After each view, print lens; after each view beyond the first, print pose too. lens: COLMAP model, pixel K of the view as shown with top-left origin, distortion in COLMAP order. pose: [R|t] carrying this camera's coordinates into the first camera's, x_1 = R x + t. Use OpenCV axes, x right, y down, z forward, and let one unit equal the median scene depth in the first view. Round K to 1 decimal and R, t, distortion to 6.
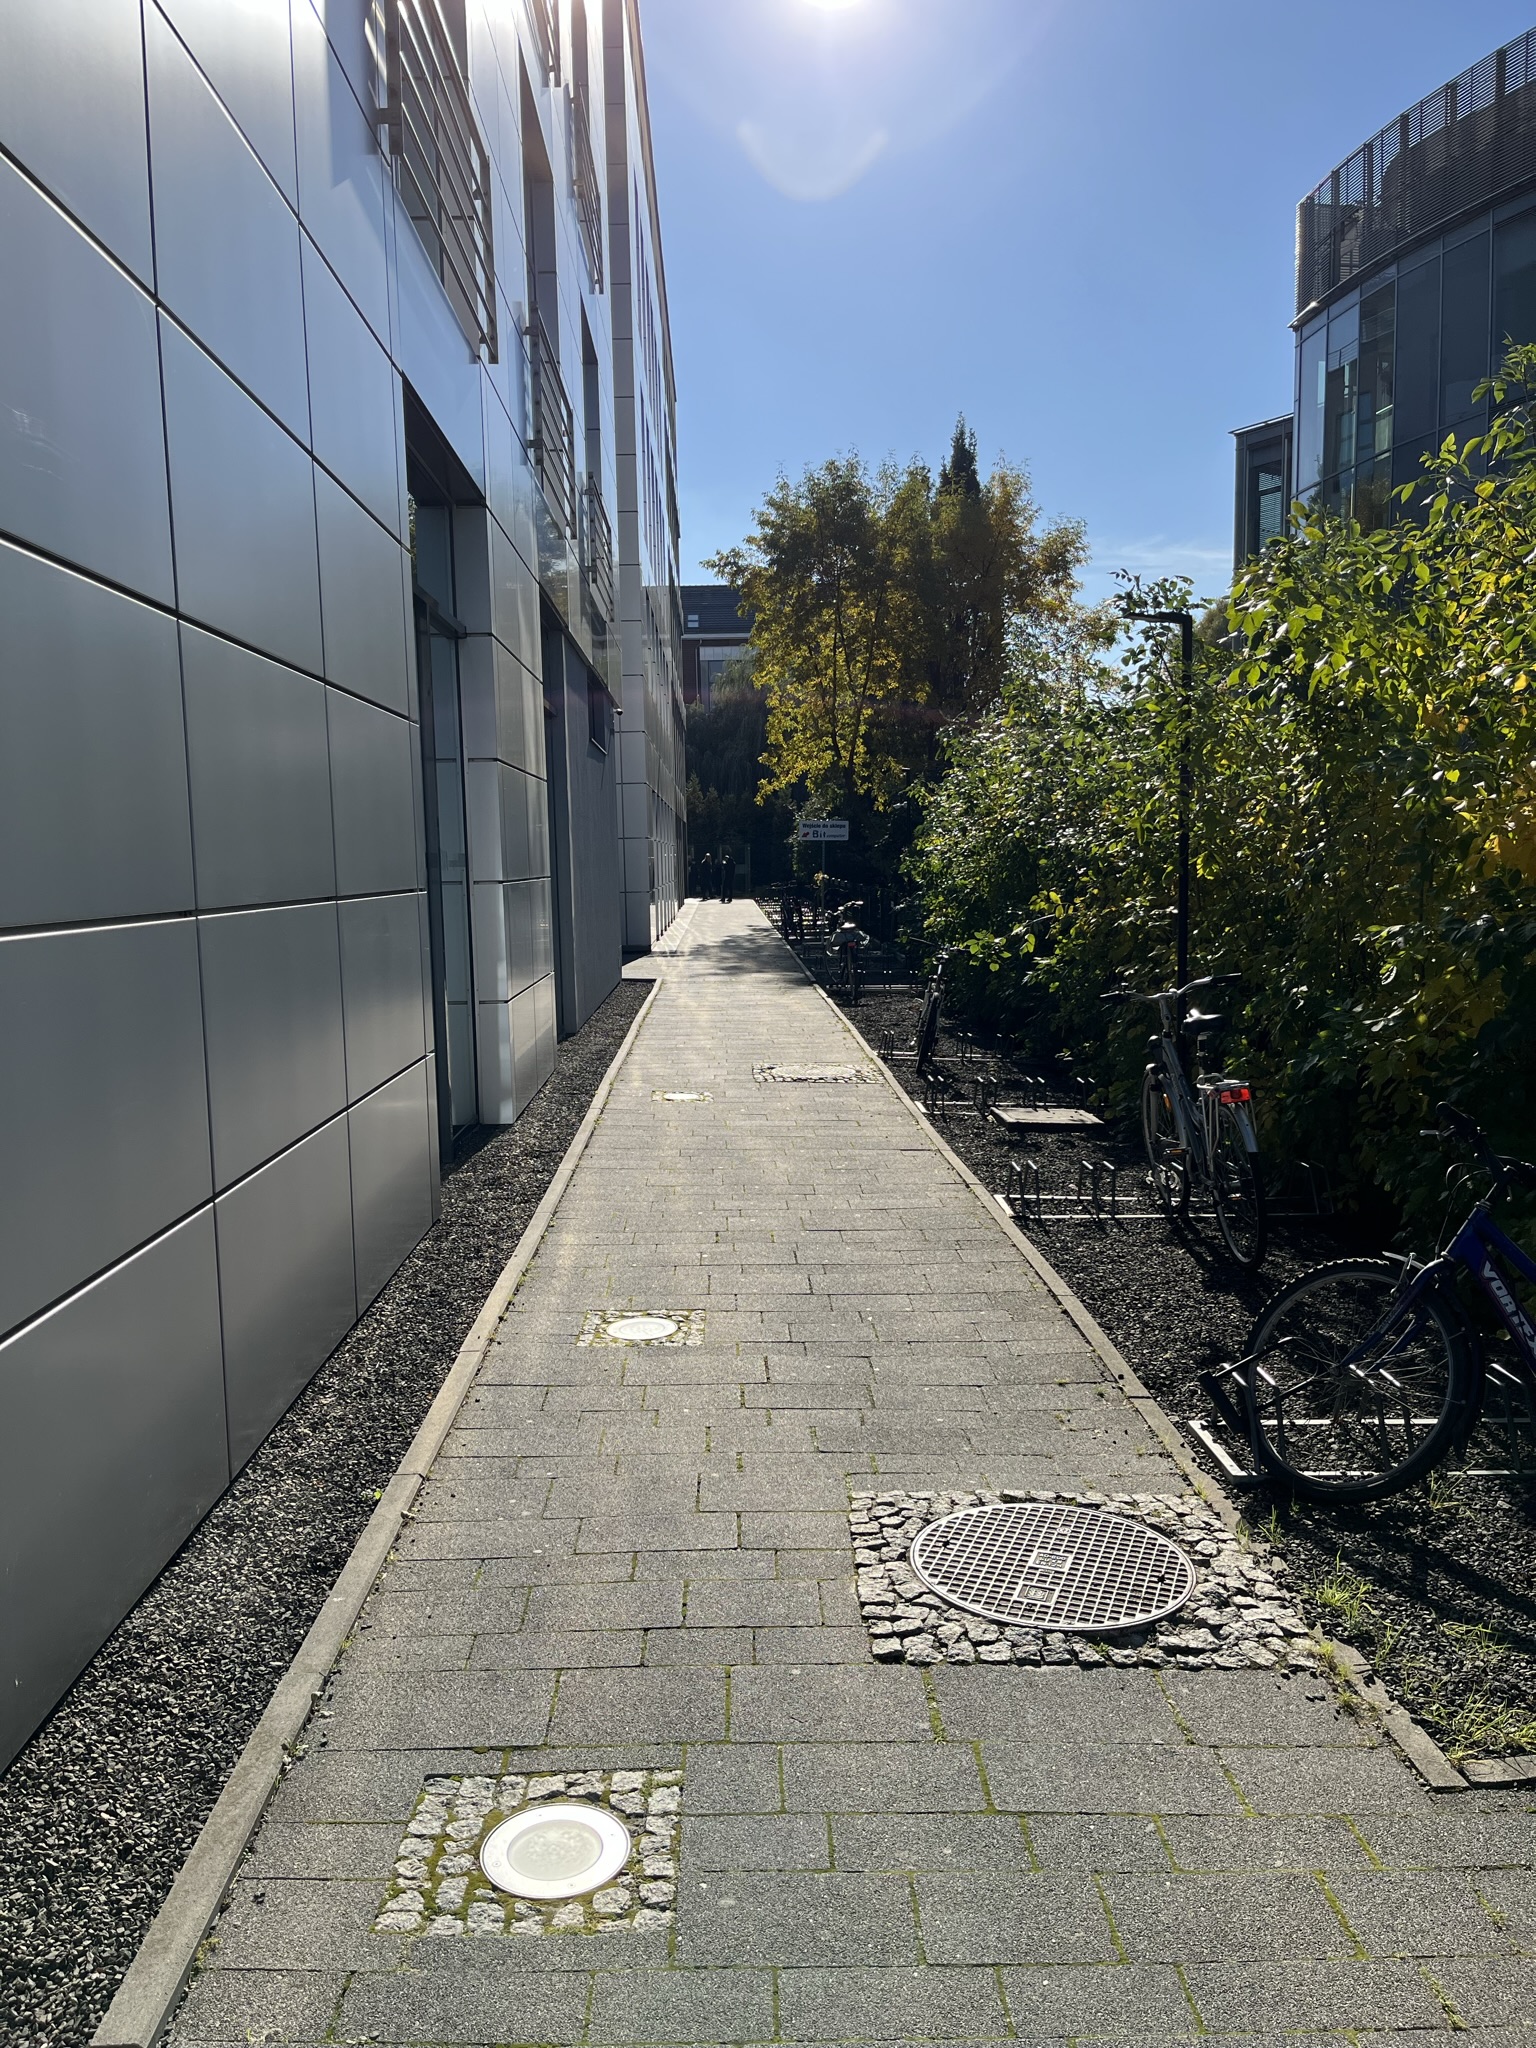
lens RADIAL K [[1552.6, 0, 768.0], [0, 1552.6, 1030.1], [0, 0, 1]] dist [0.037443, -0.007900]
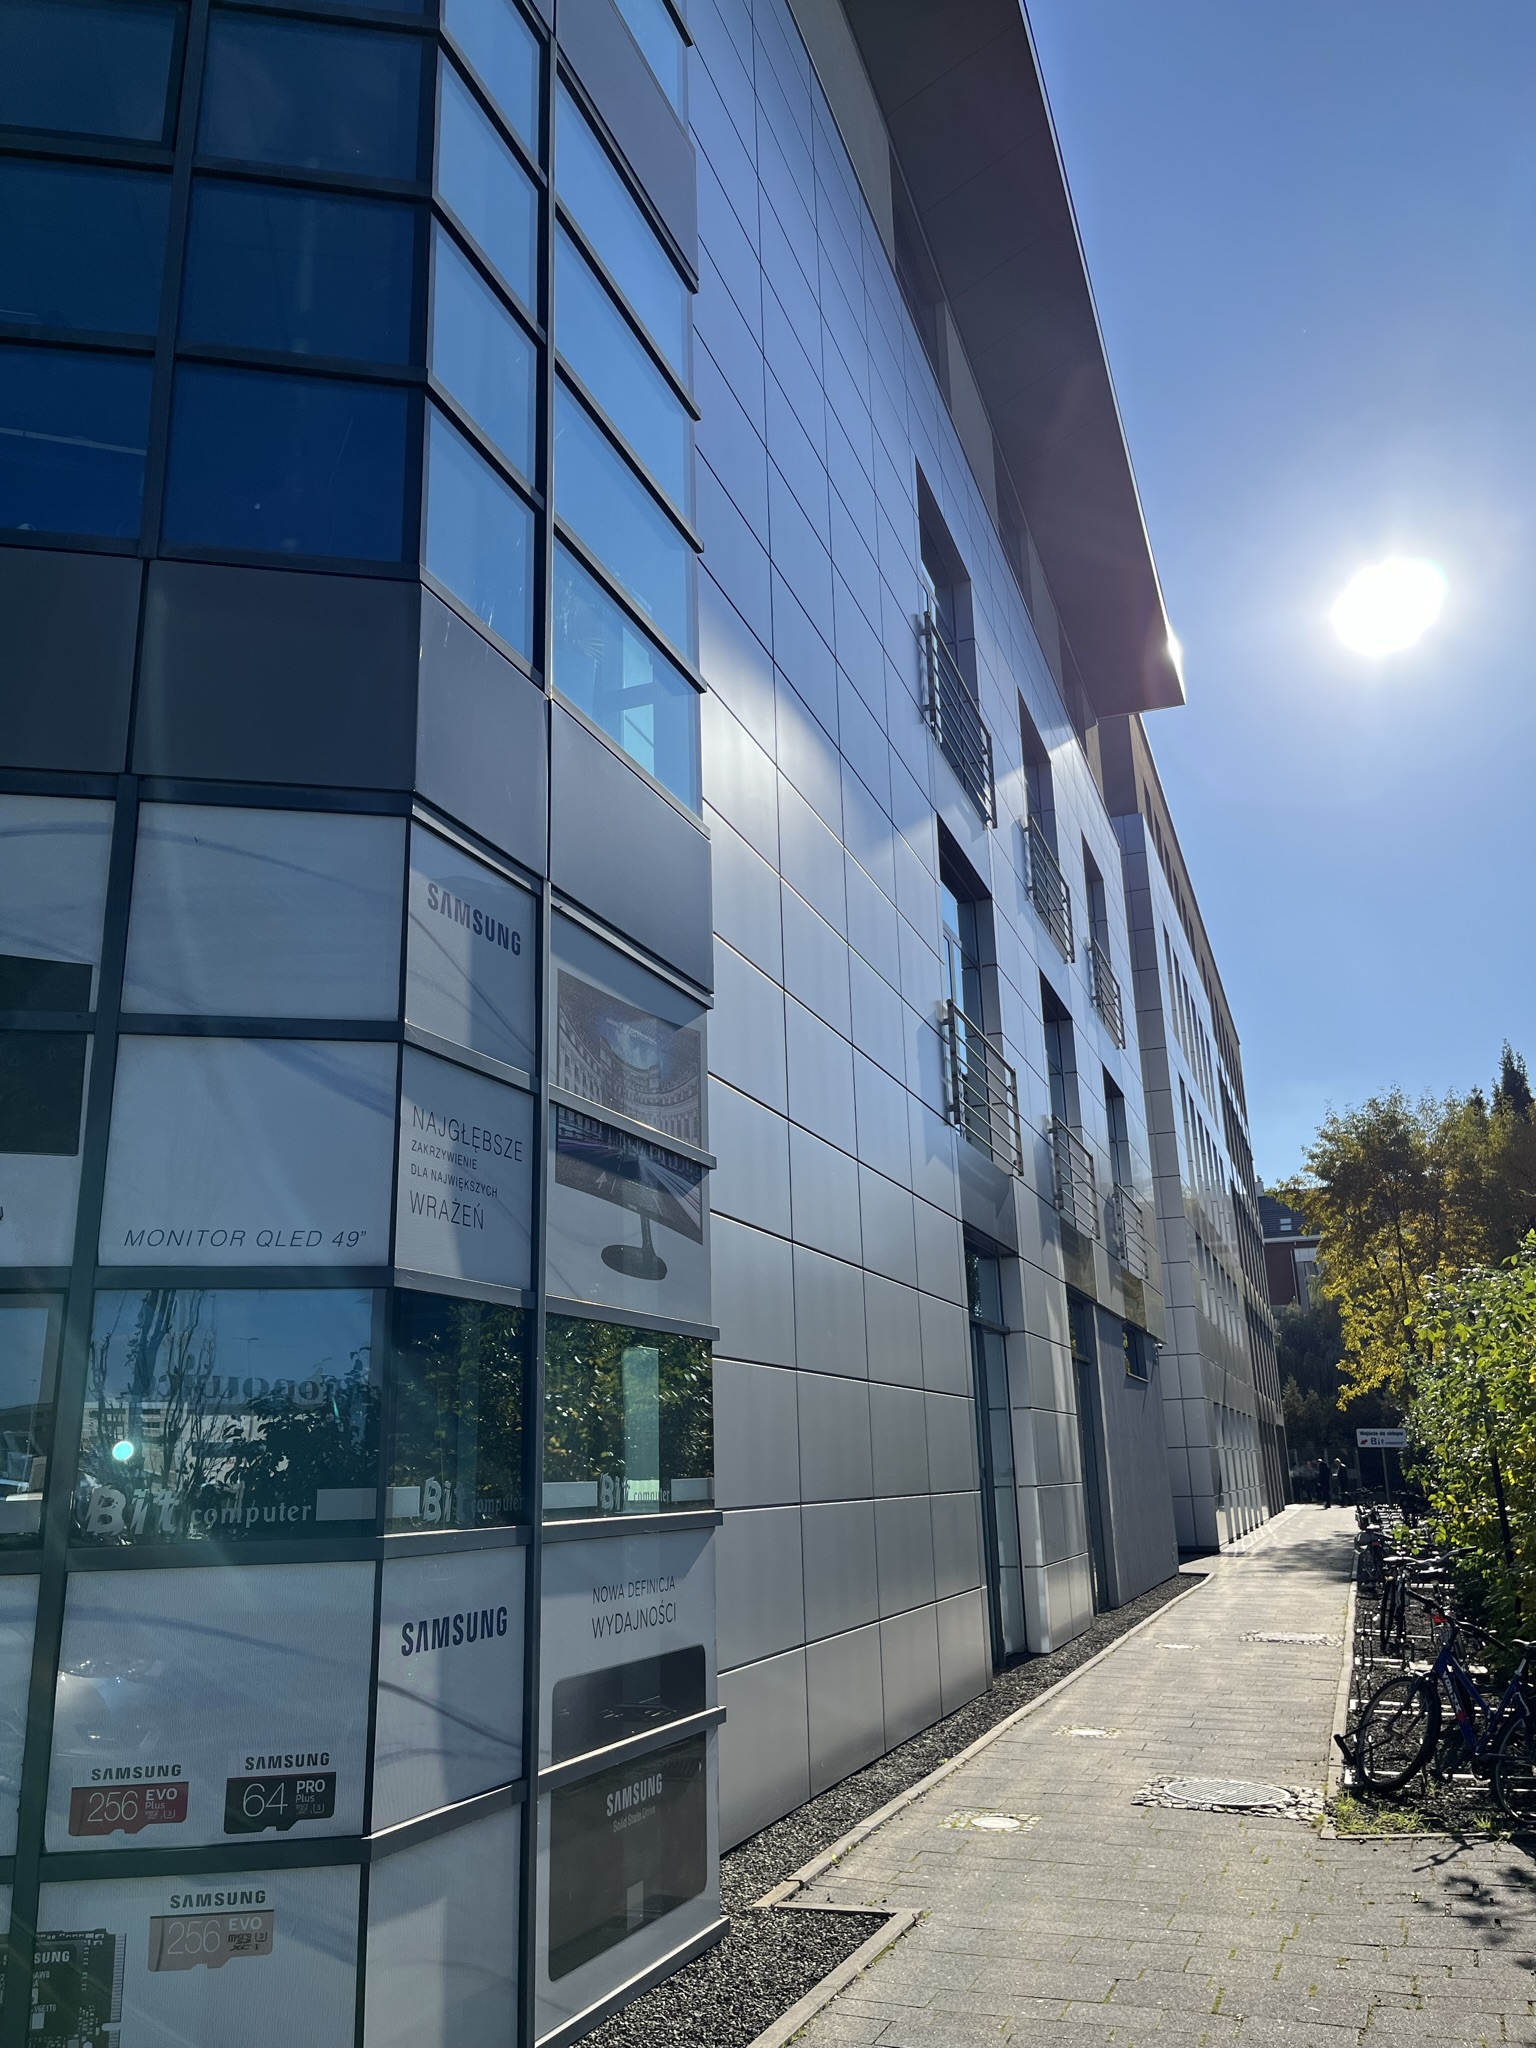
lens RADIAL K [[1552.6, 0, 768.0], [0, 1552.6, 1030.1], [0, 0, 1]] dist [0.037443, -0.007900]
pose [[0.926861, -0.107342, -0.359730, 0.046515], [-0.033626, 0.930658, -0.364343, 0.014210], [0.373895, 0.349792, 0.858981, -0.148764]]
